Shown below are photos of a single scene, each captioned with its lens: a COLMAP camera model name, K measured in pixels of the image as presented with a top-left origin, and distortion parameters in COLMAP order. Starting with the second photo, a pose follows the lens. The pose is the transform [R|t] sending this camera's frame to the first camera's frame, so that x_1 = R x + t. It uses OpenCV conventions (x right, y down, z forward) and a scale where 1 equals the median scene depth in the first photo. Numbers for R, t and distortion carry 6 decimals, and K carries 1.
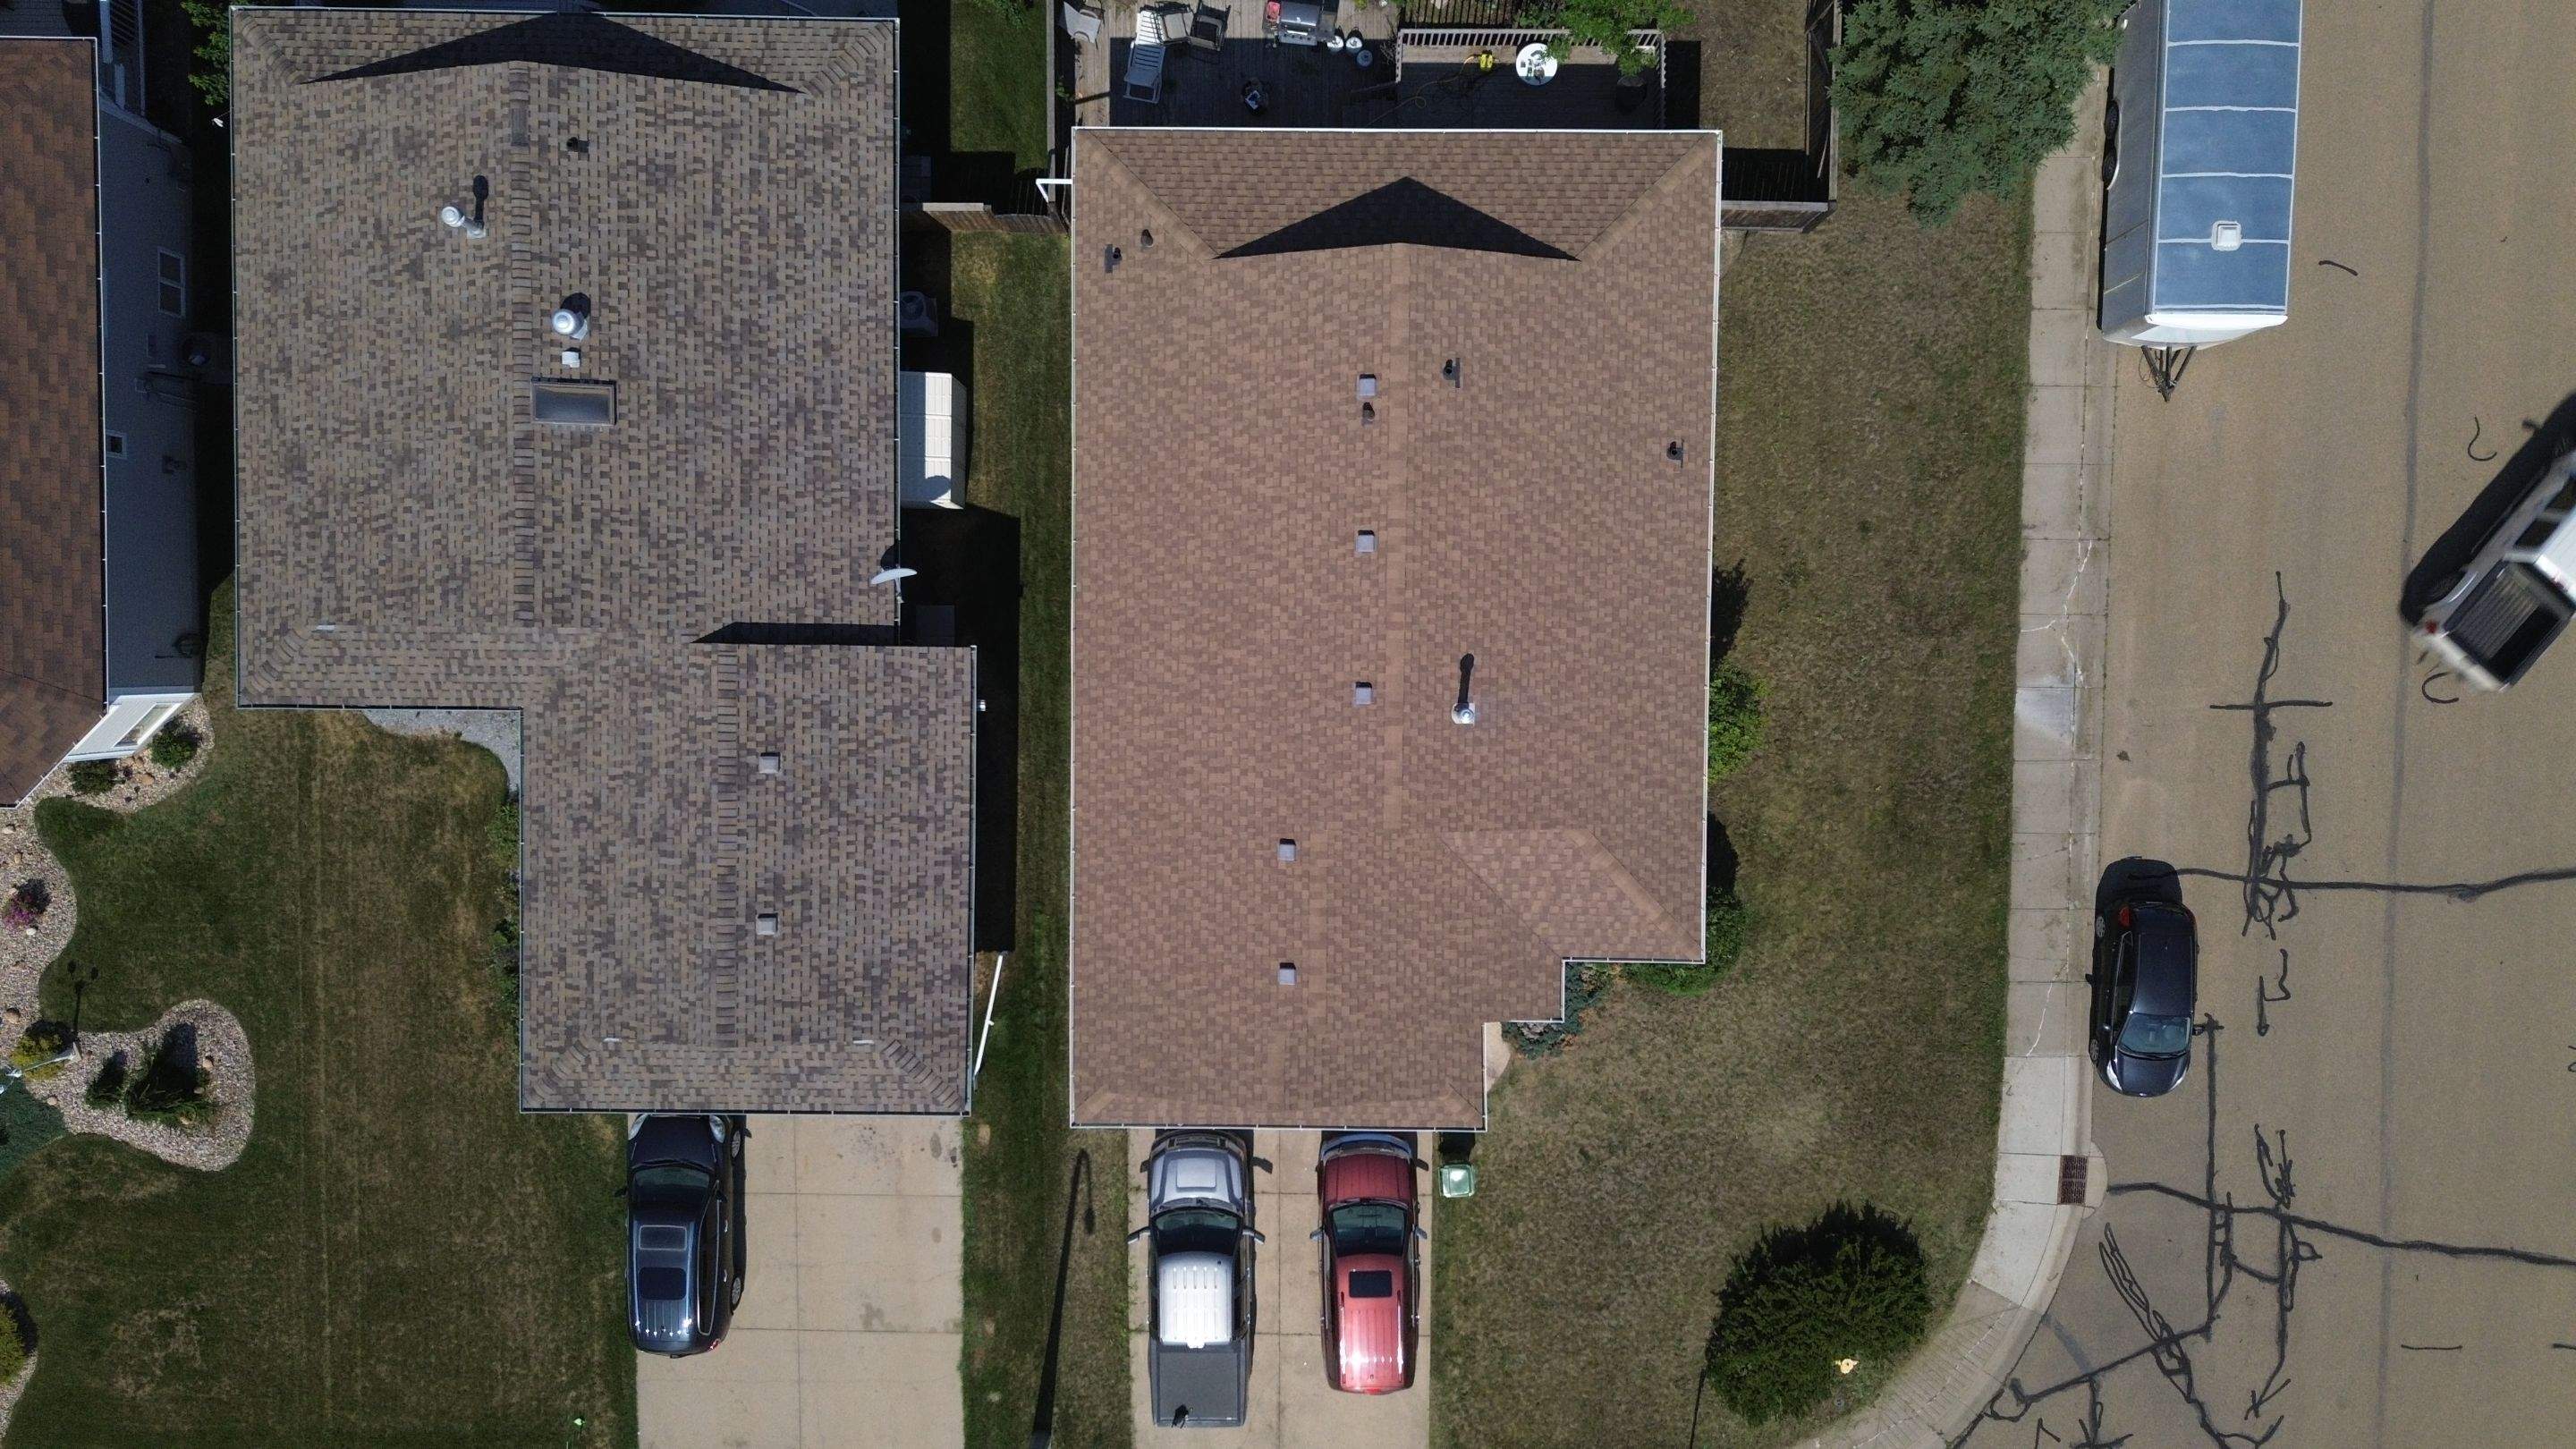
lens RADIAL K [[1799.7, 0, 1302.3], [0, 1799.7, 730.0], [0, 0, 1]] dist [0.090410, -0.084710]
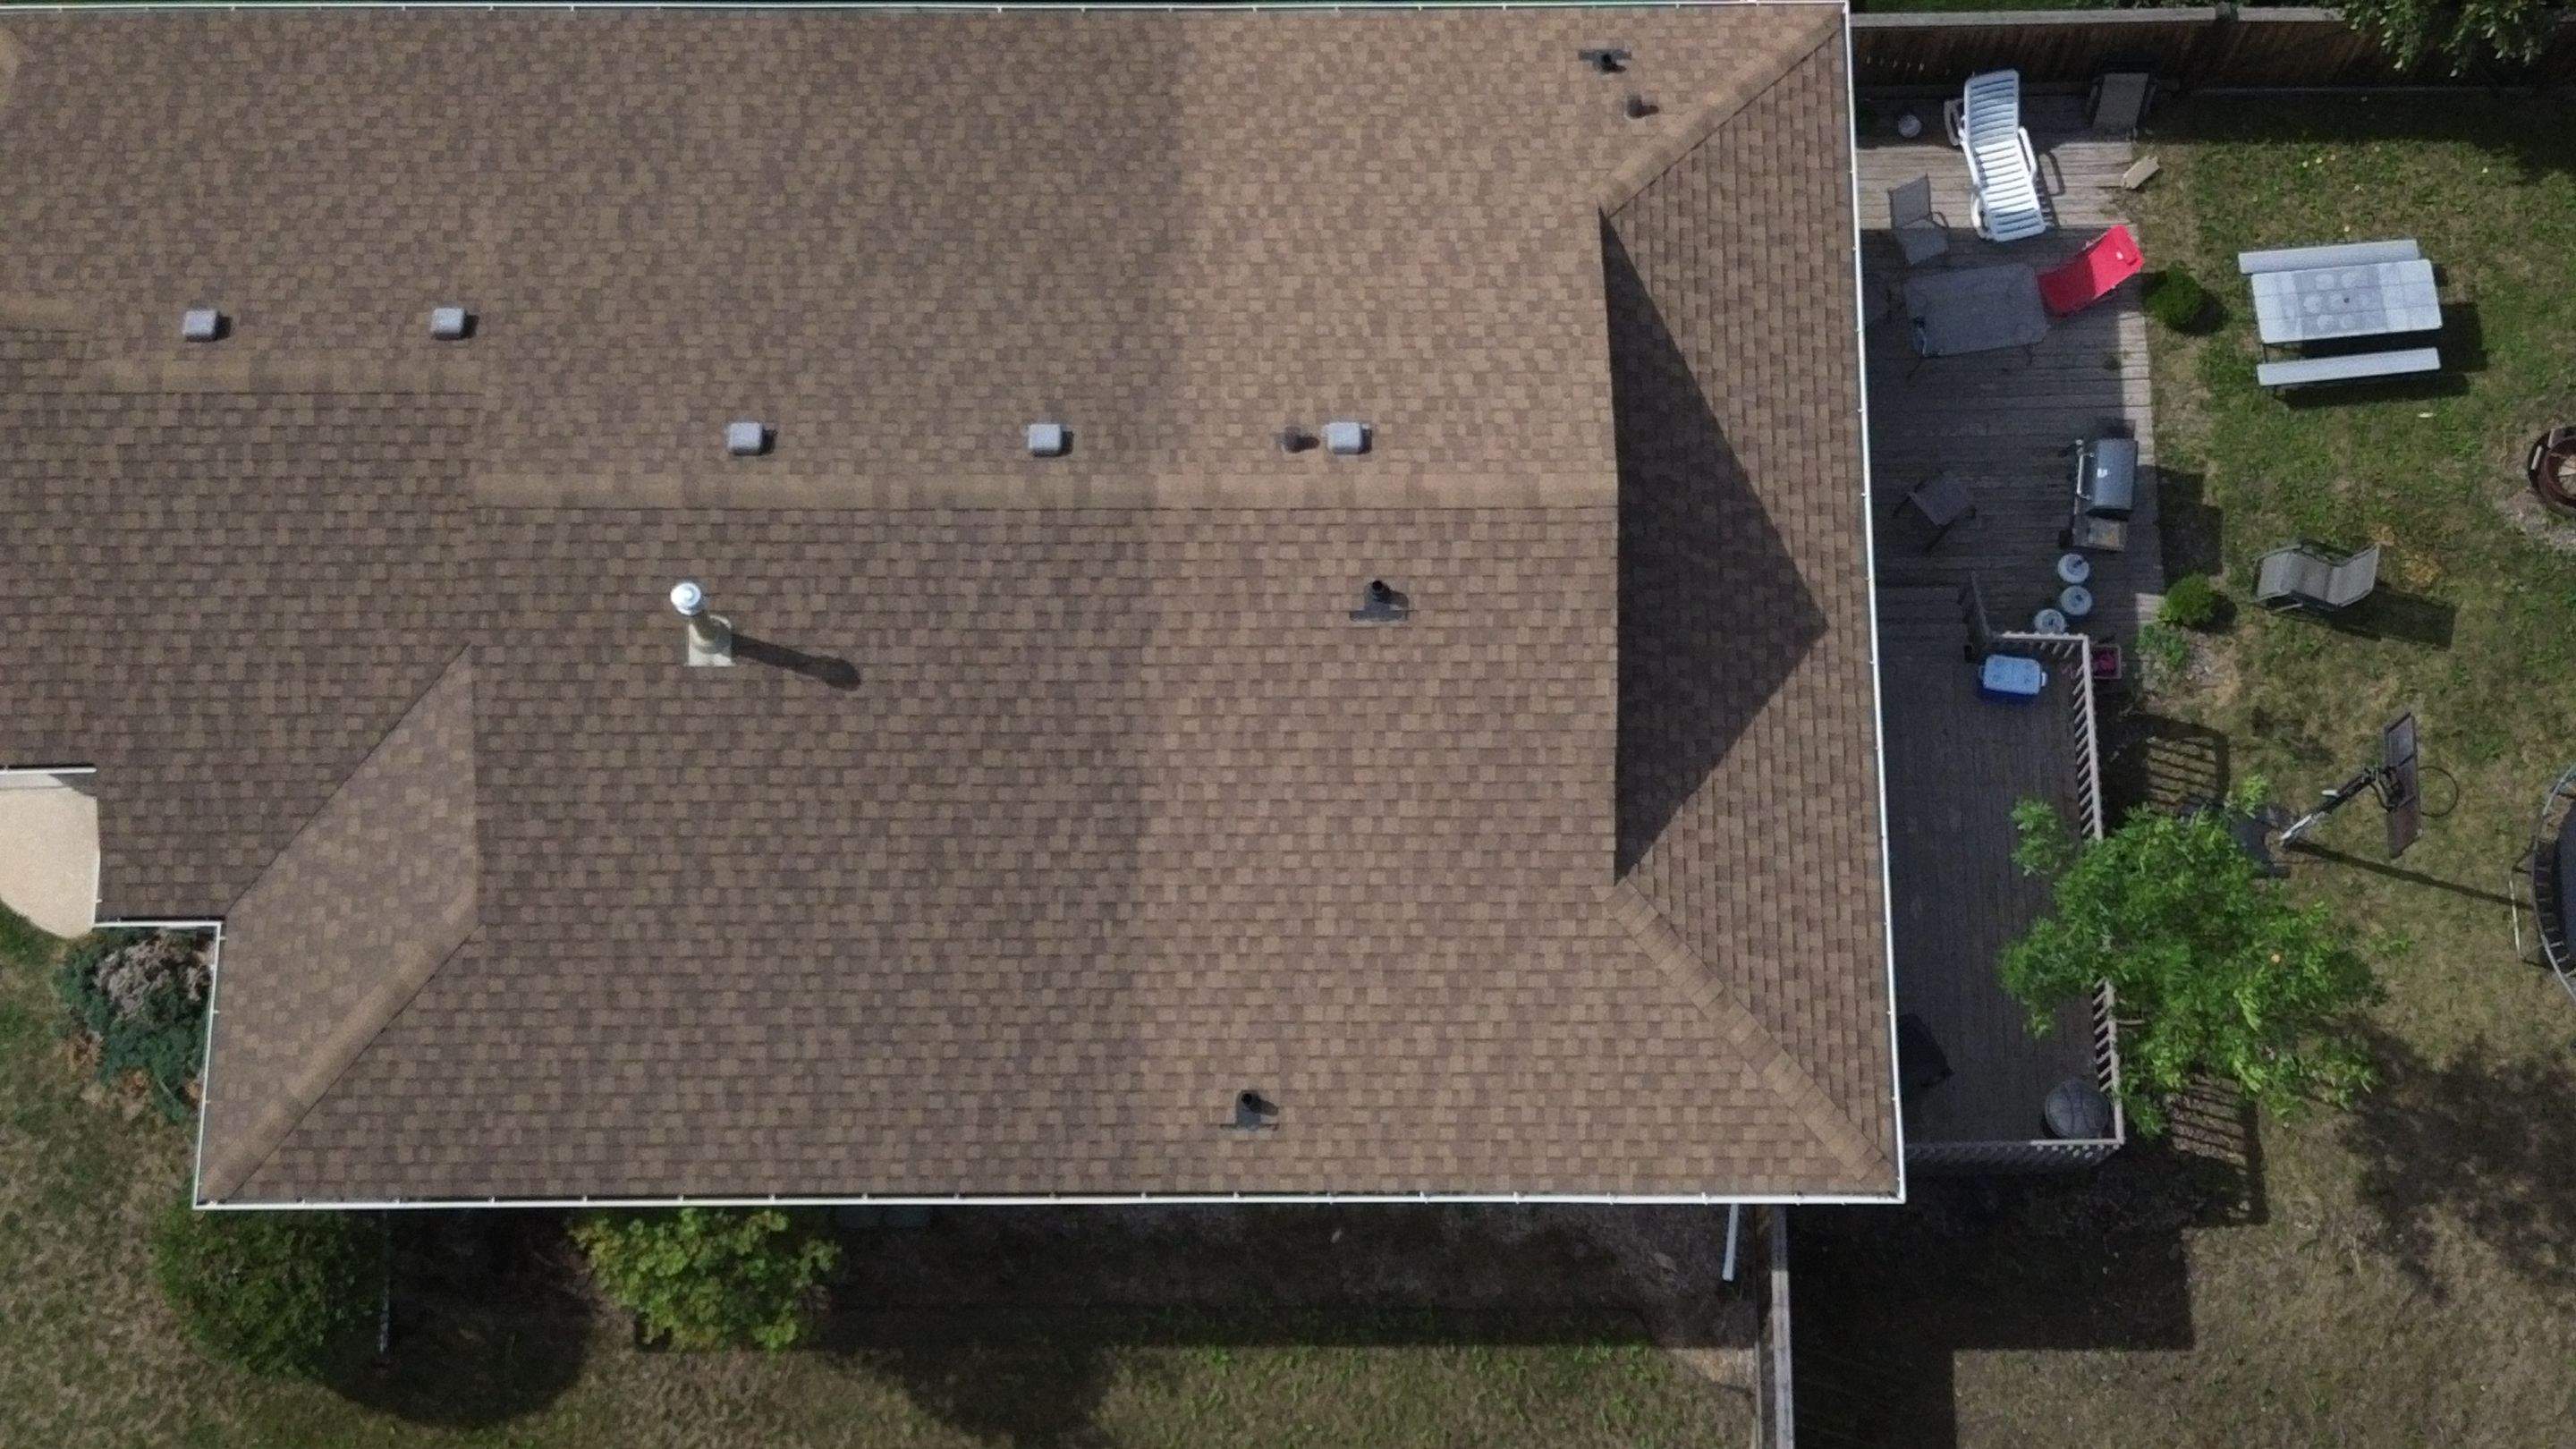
lens RADIAL K [[3648.0, 0, 1315.0], [0, 3648.0, 706.9], [0, 0, 1]] dist [0.094725, 0.000000]
pose [[0.012082, 0.962026, -0.272691, 0.369848], [-0.999264, 0.001687, -0.038322, -0.132517], [-0.036407, 0.272953, 0.961338, 0.017852]]
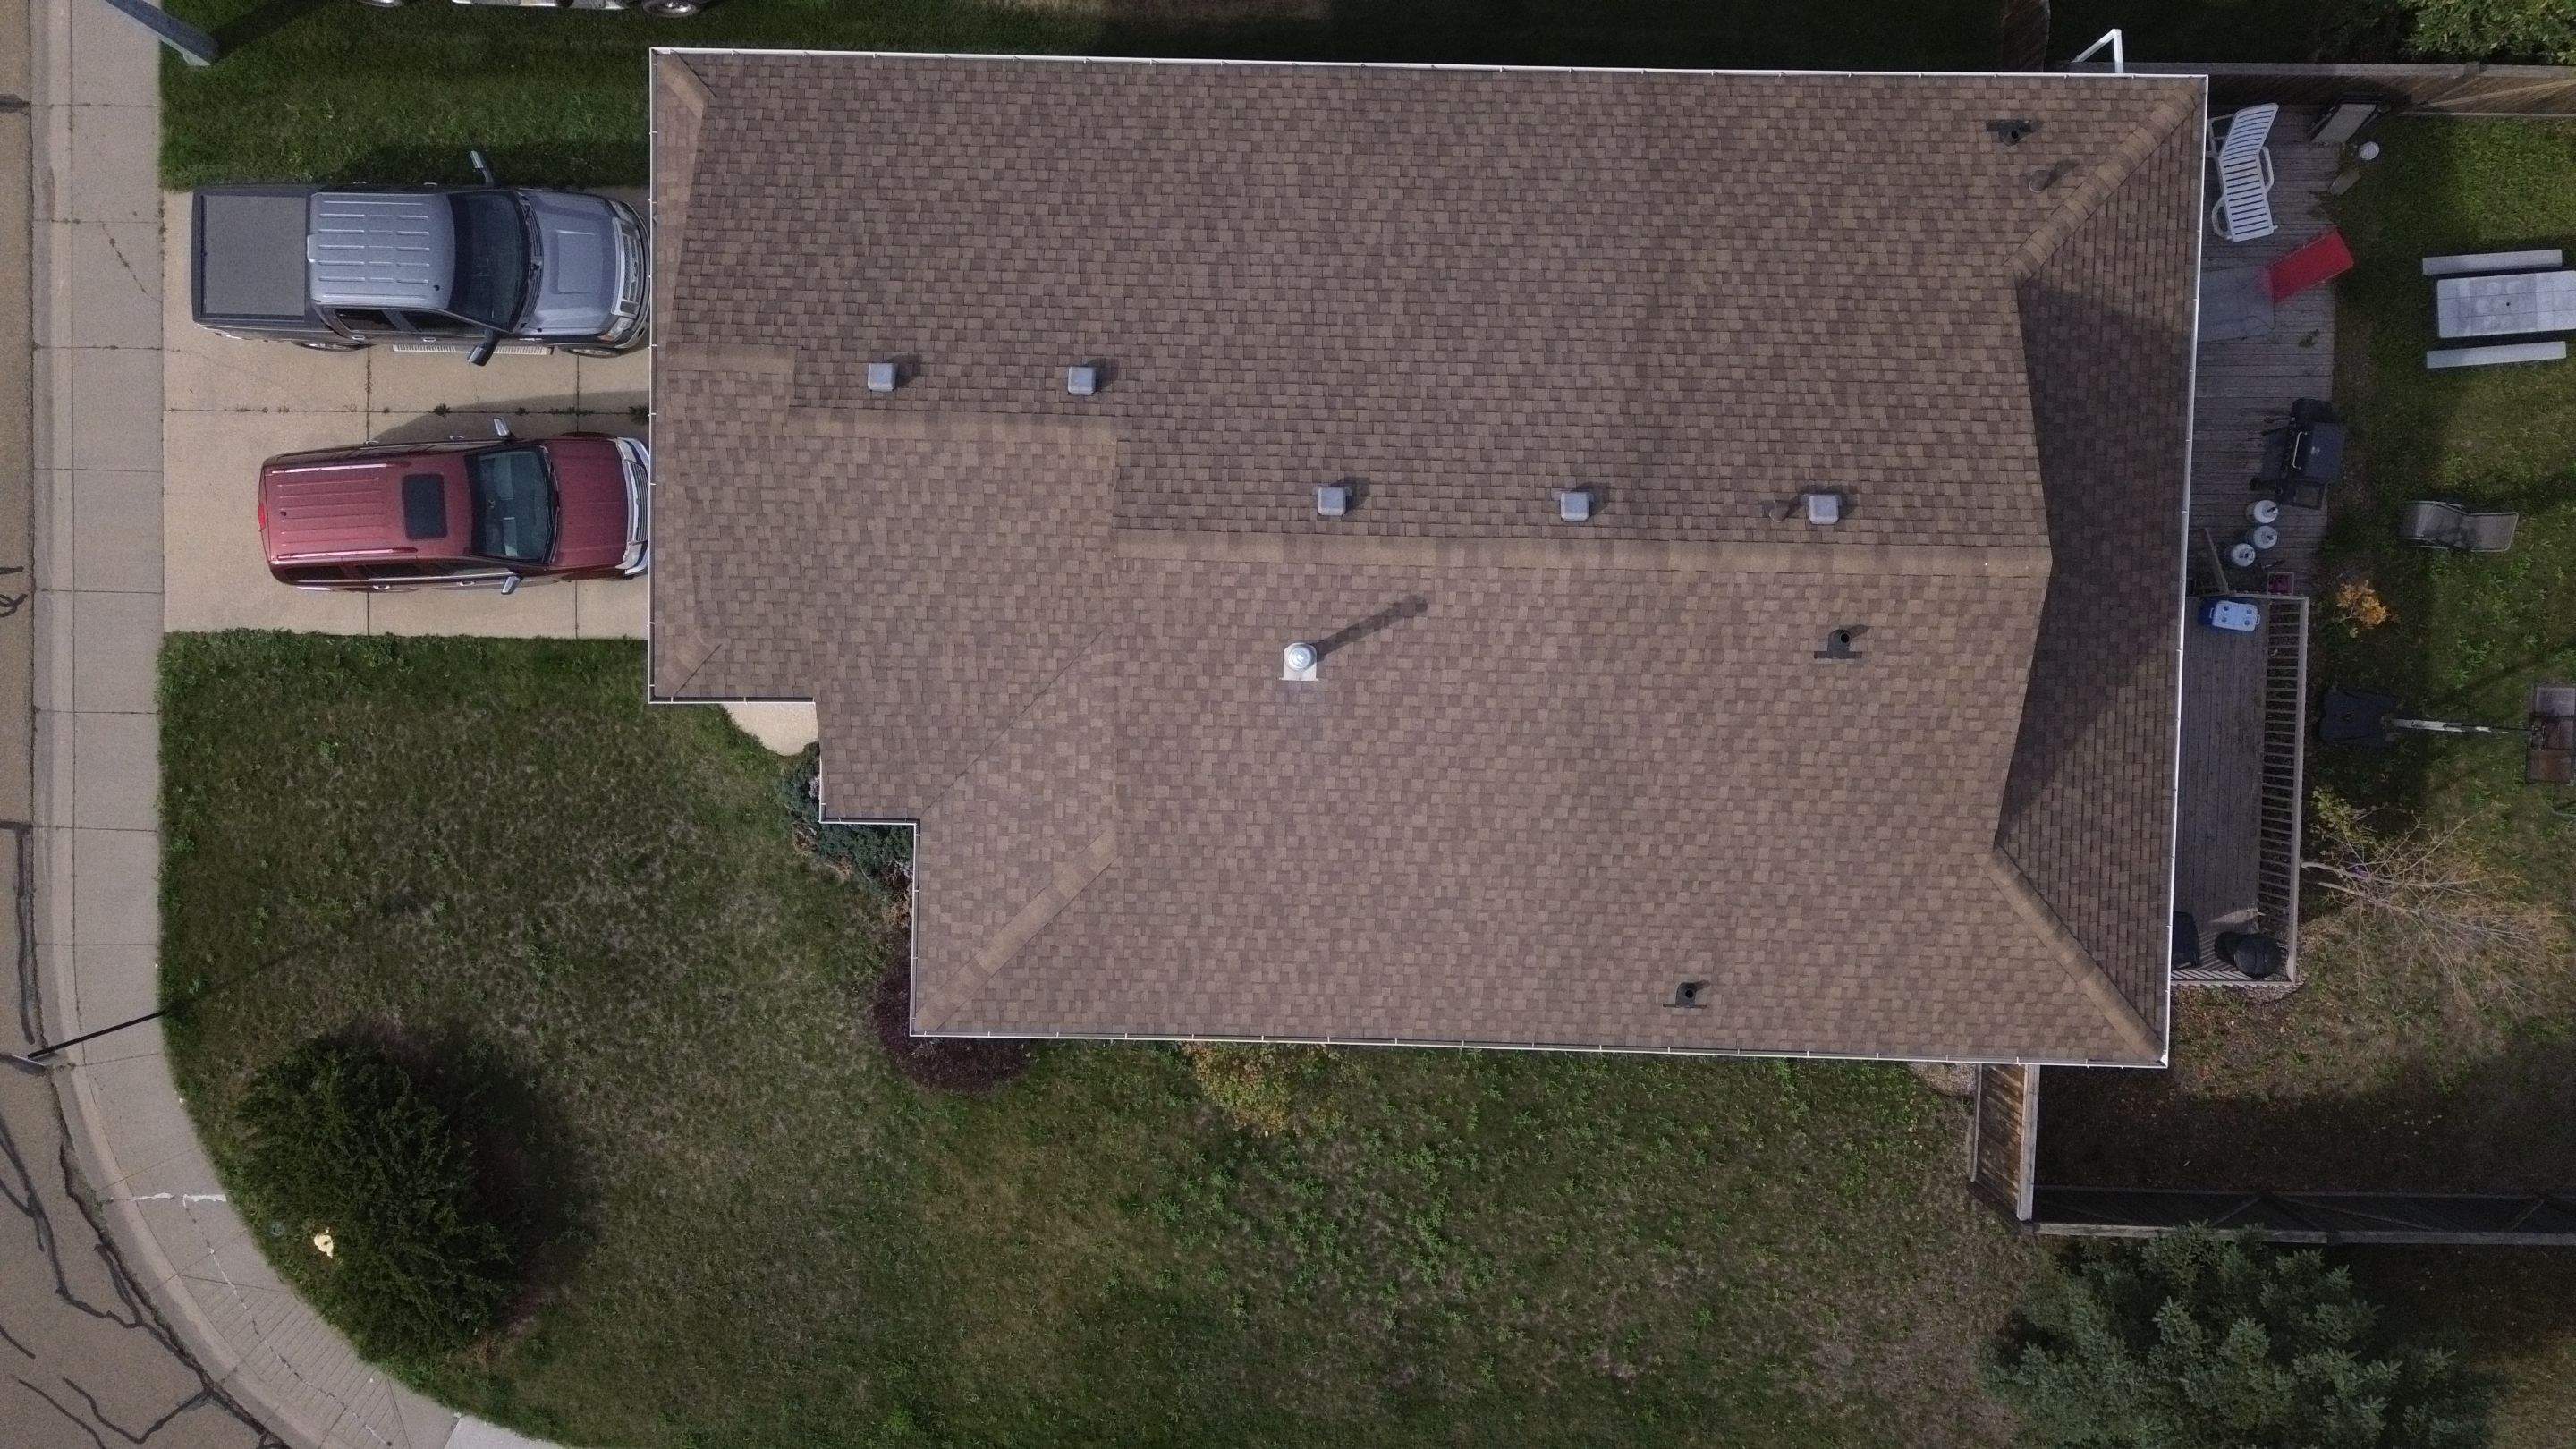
lens RADIAL K [[1799.7, 0, 1291.6], [0, 1799.7, 720.5], [0, 0, 1]] dist [0.090410, -0.084710]
pose [[-0.012457, 0.999154, 0.039193, 0.081731], [-0.999268, -0.011022, -0.036635, 0.016061], [-0.036172, -0.039621, 0.998560, 0.349645]]
